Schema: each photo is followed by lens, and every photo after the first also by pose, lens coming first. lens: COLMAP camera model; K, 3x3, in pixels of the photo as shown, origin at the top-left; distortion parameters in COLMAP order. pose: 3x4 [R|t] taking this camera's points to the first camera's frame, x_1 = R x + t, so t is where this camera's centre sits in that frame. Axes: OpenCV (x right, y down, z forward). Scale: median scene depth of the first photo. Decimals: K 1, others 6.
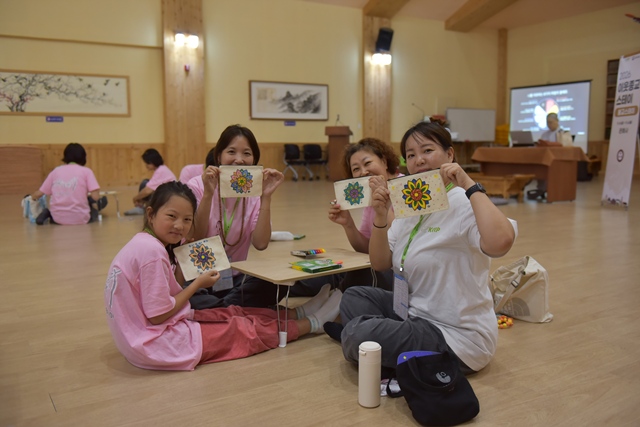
lens RADIAL K [[584.8, 0, 320.0], [0, 584.8, 213.5], [0, 0, 1]] dist [-0.017235, -0.004592]
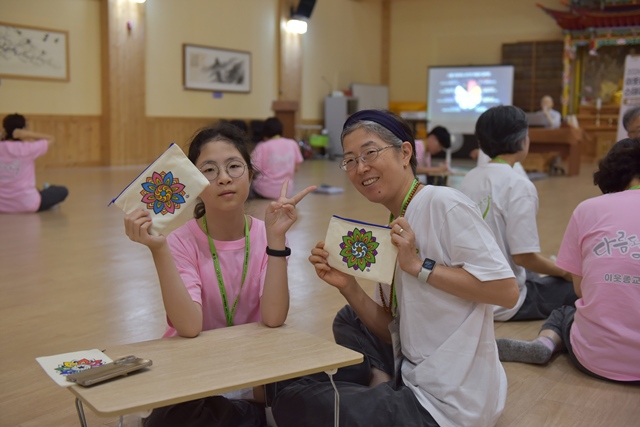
lens RADIAL K [[785.9, 0, 320.0], [0, 785.9, 213.5], [0, 0, 1]] dist [0.007693, 0.034406]
pose [[0.898653, -0.032130, 0.437483, -0.459020], [0.030748, 0.999475, 0.010243, 0.014688], [-0.437582, 0.004247, 0.899168, -0.120855]]
